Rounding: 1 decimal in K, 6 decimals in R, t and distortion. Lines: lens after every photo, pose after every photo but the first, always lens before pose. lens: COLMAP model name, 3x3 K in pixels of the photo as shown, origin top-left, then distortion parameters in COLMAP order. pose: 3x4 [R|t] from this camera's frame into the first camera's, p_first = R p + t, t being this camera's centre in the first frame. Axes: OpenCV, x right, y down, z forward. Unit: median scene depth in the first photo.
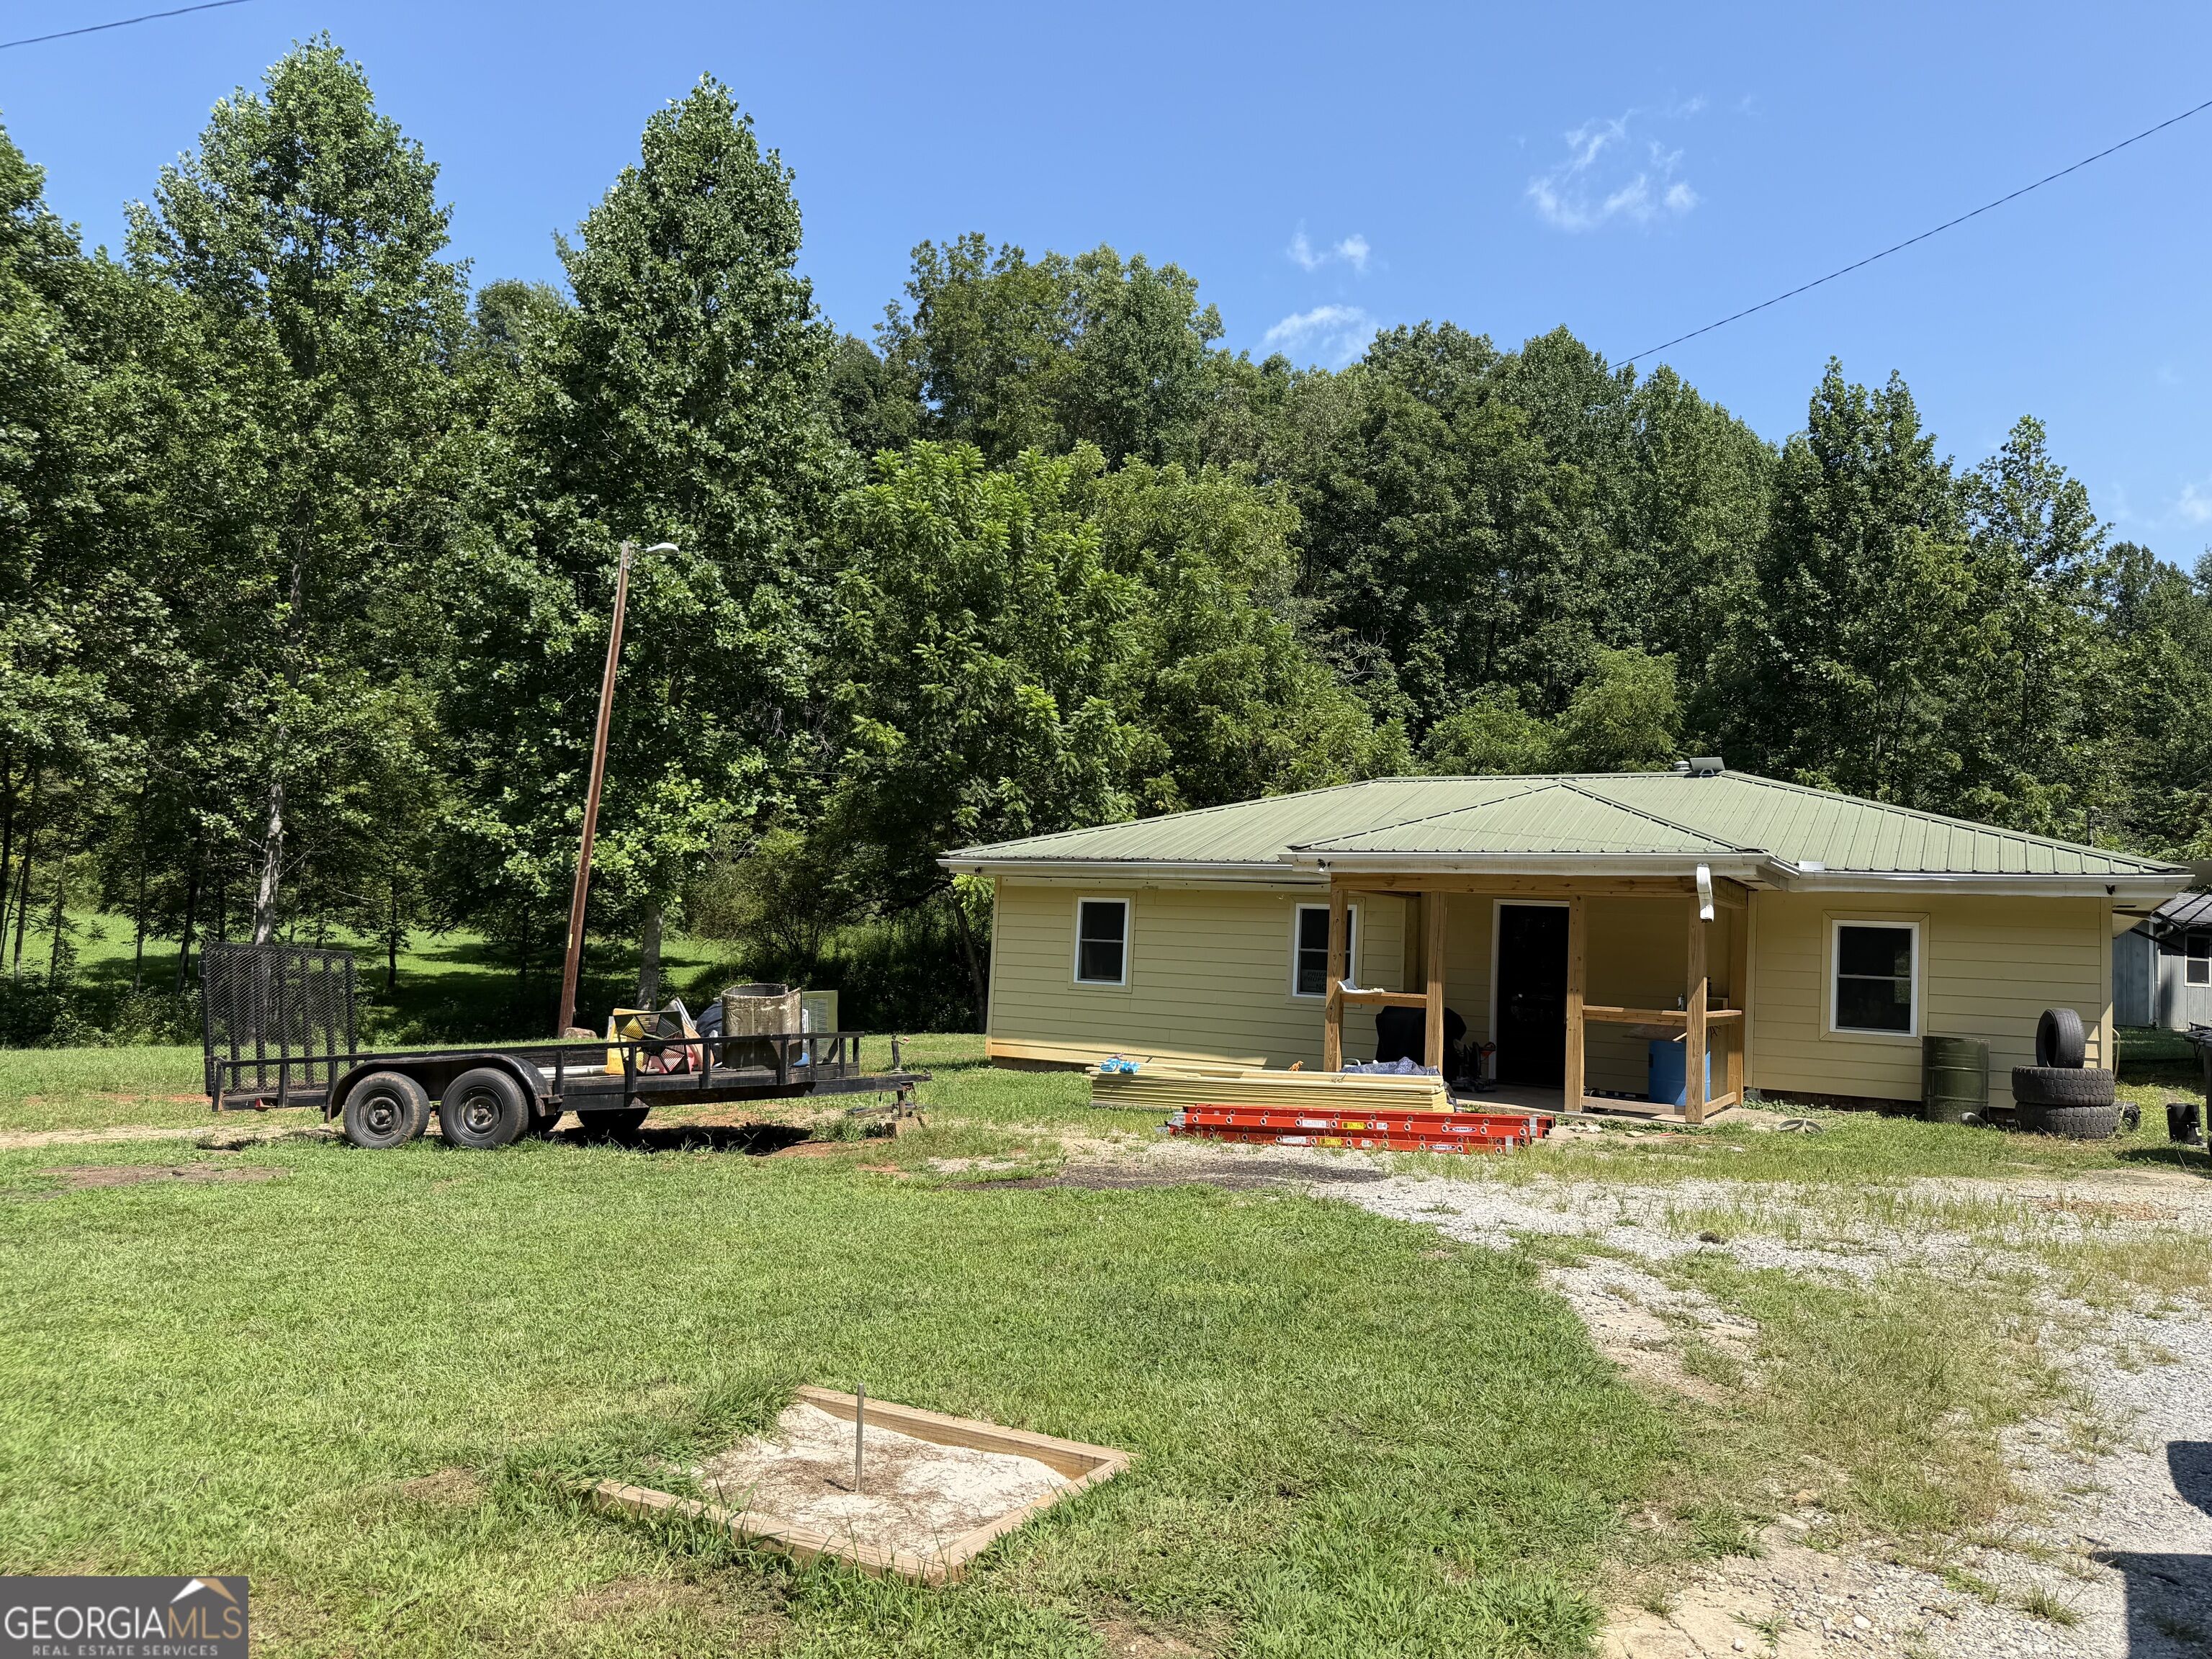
lens RADIAL K [[1599.7, 0, 1096.4], [0, 1599.7, 833.6], [0, 0, 1]] dist [0.047215, -0.044989]
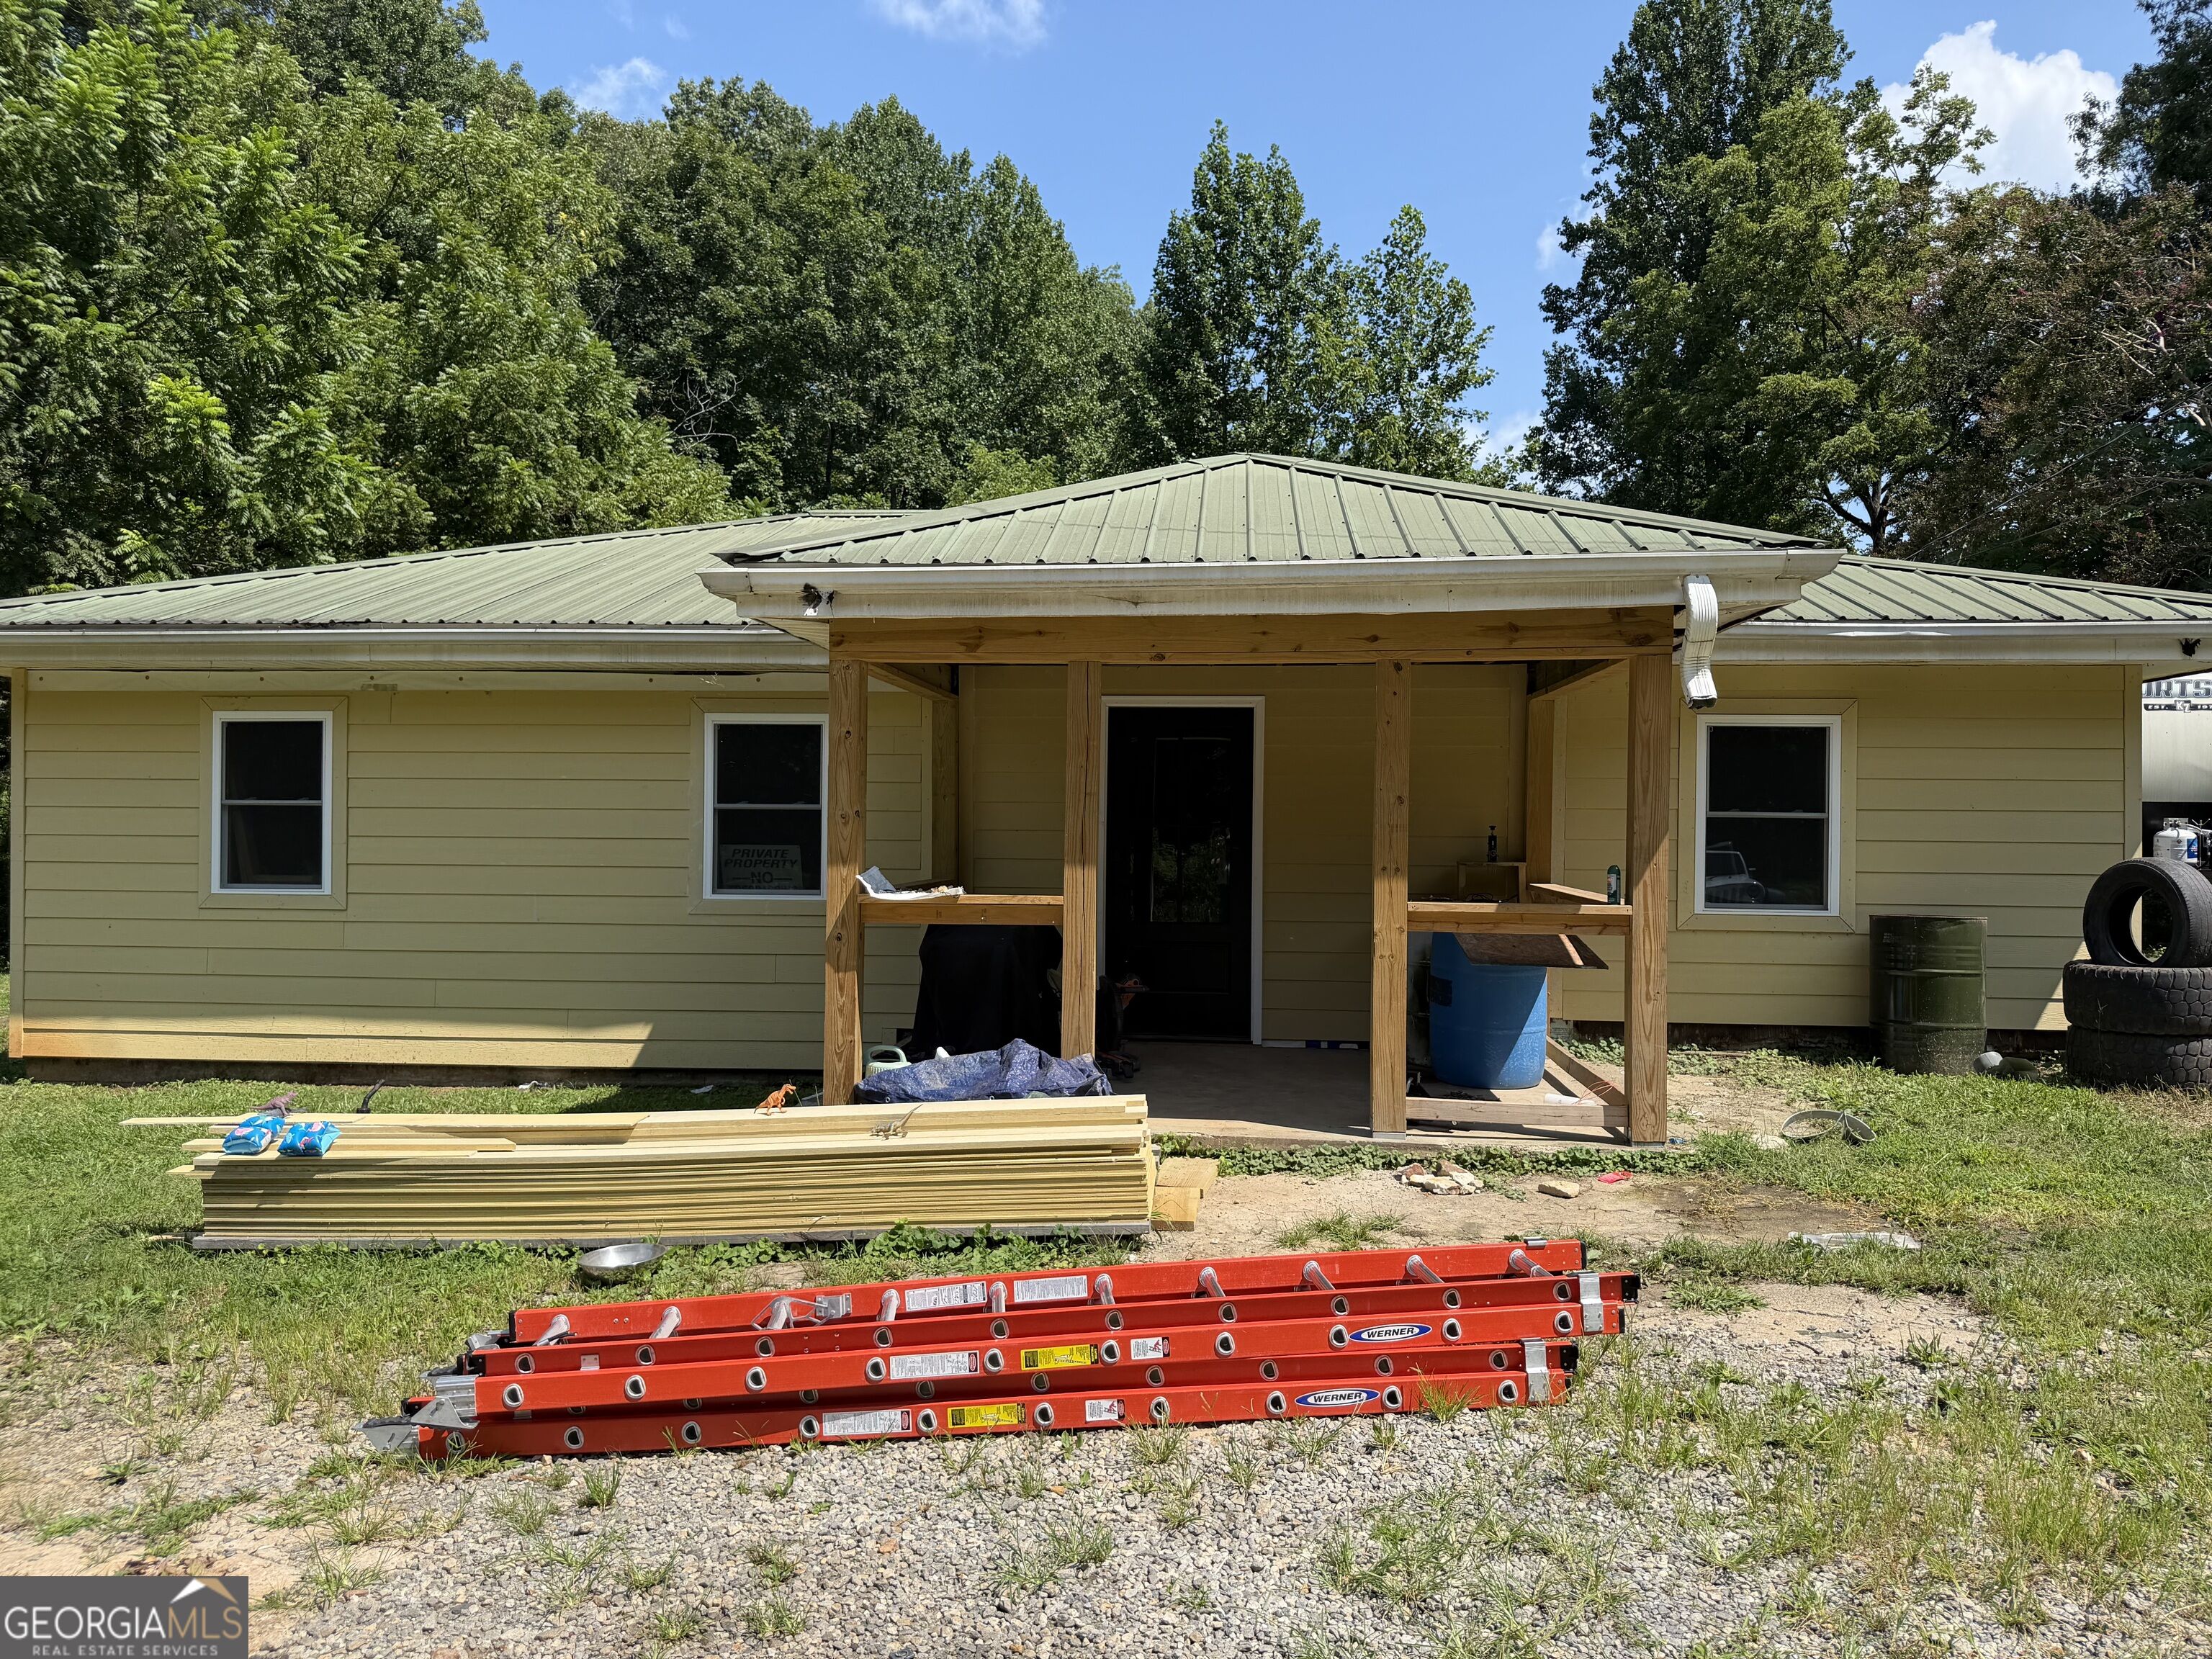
lens RADIAL K [[1599.7, 0, 1089.0], [0, 1599.7, 851.7], [0, 0, 1]] dist [0.047215, -0.044989]
pose [[0.912433, -0.047881, 0.406416, 0.008846], [0.006204, 0.994636, 0.103251, 0.010544], [-0.409180, -0.091688, 0.907835, 0.145348]]
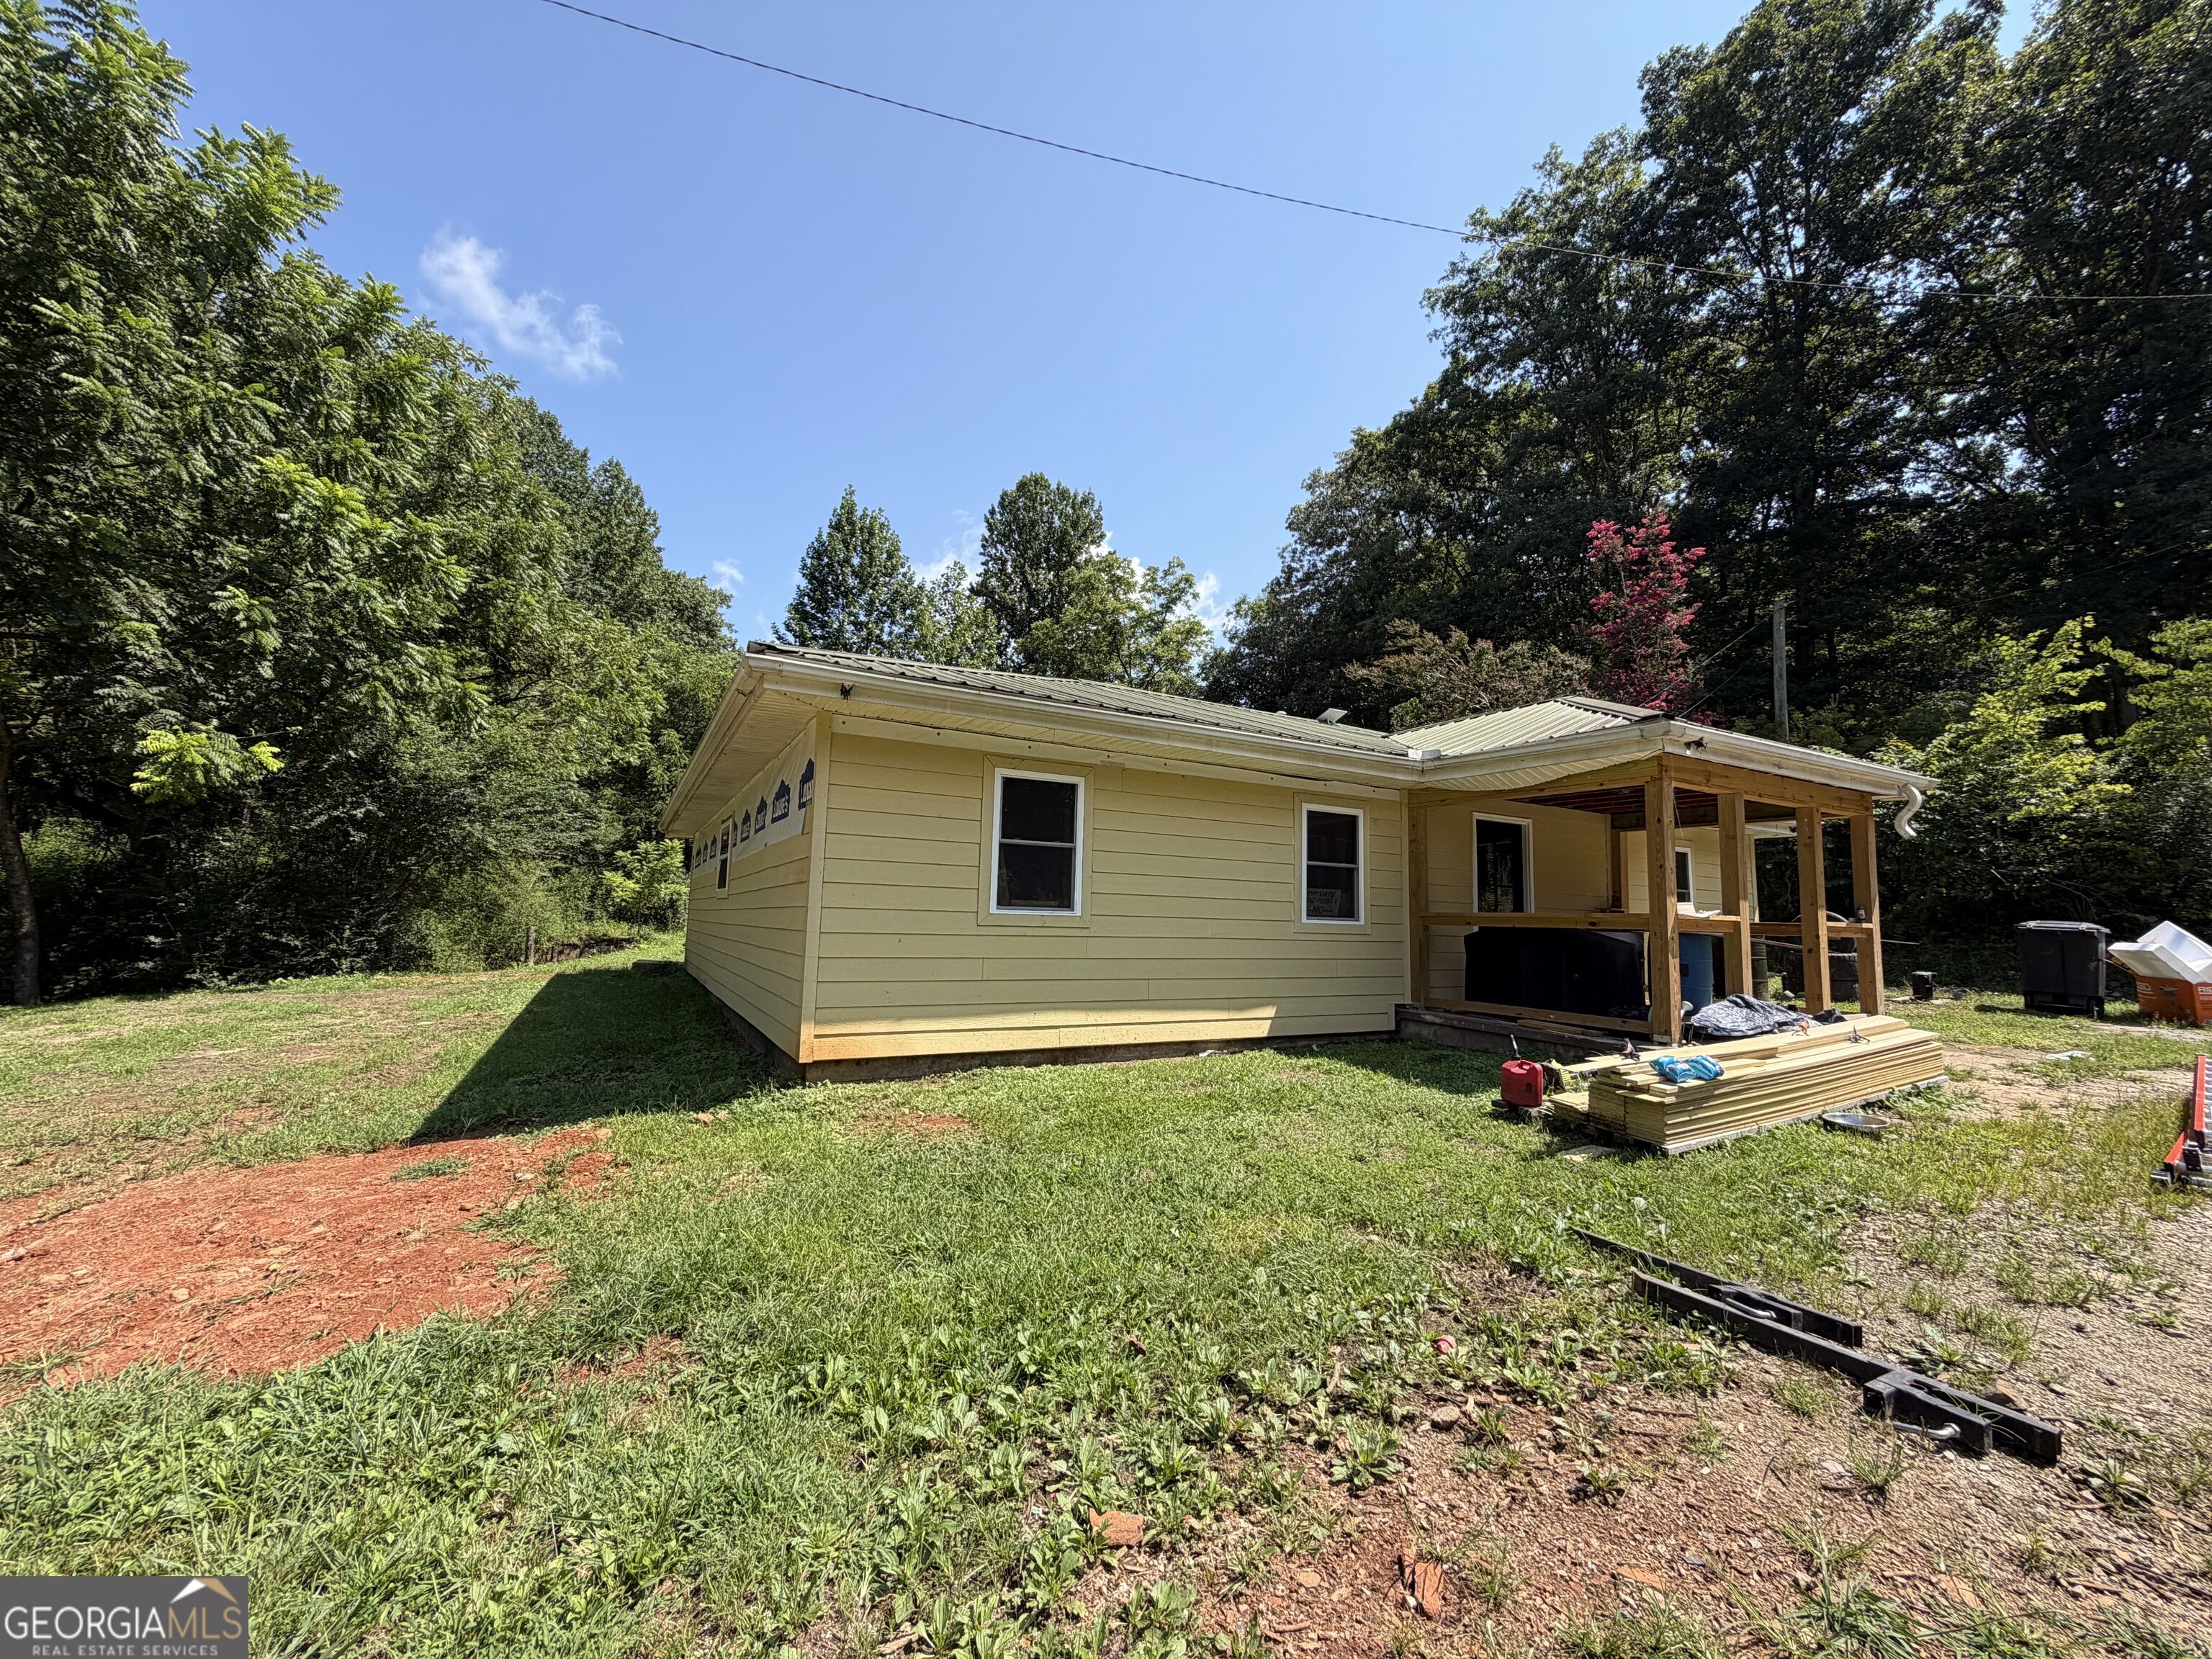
lens RADIAL K [[883.3, 0, 1115.5], [0, 883.3, 826.8], [0, 0, 1]] dist [0.001665, -0.000438]
pose [[0.520956, 0.051411, 0.852034, -0.082242], [-0.069951, 0.997398, -0.017412, 0.020065], [-0.850712, -0.050530, 0.523197, 0.247922]]
